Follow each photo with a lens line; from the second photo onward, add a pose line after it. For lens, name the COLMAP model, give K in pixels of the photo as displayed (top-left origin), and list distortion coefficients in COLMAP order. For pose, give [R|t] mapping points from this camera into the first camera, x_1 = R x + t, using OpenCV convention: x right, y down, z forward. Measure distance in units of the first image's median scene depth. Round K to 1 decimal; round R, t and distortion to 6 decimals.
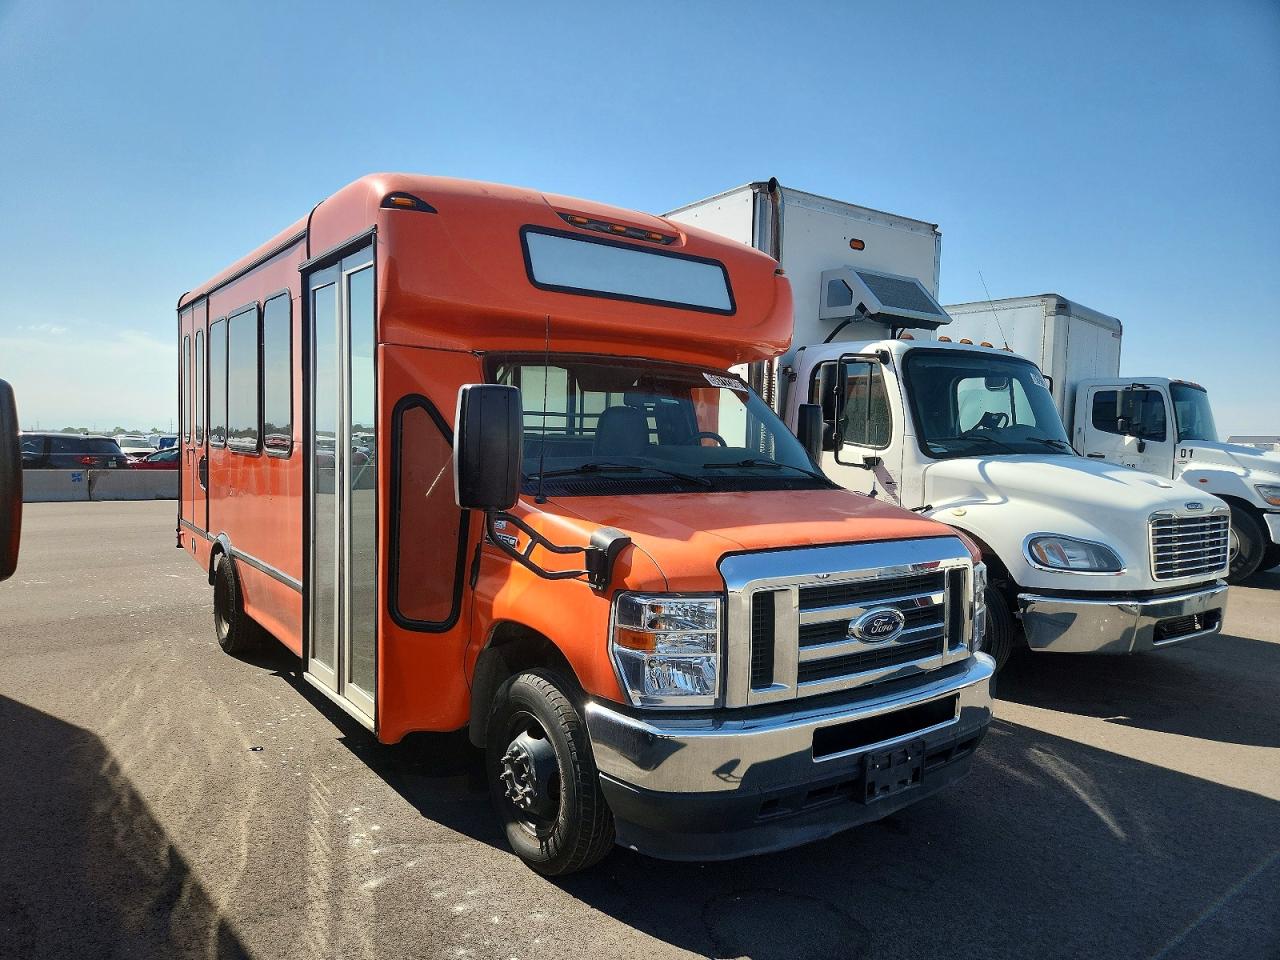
lens RADIAL K [[876.0, 0, 641.1], [0, 876.0, 485.3], [0, 0, 1]] dist [0.006449, 0.002246]
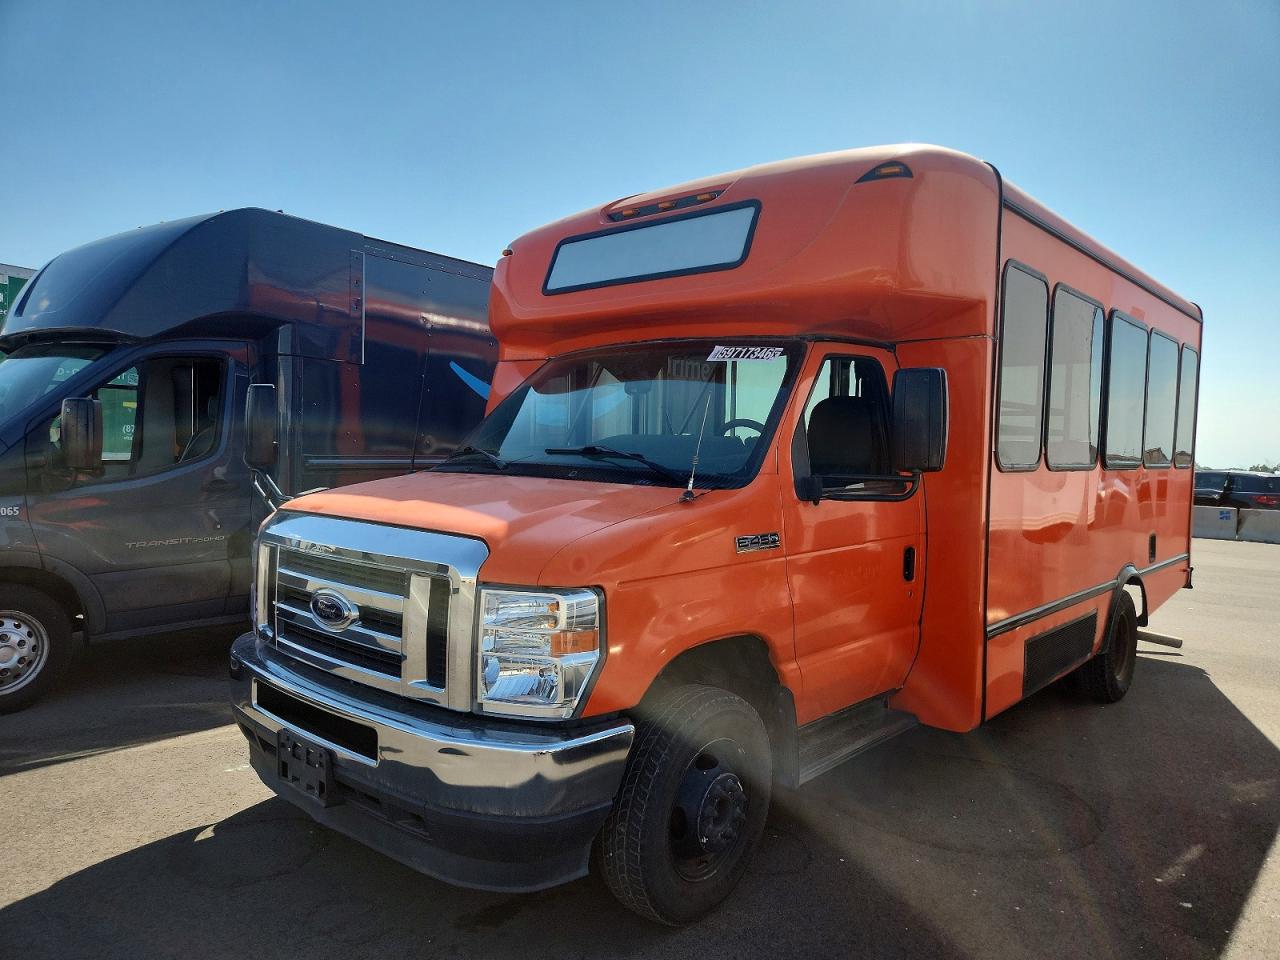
lens RADIAL K [[876.0, 0, 642.0], [0, 876.0, 476.6], [0, 0, 1]] dist [0.006449, 0.002246]
pose [[0.210162, 0.012219, -0.977590, 0.877821], [-0.074994, 0.997177, -0.003659, 0.000793], [0.974786, 0.074083, 0.210486, 0.792509]]
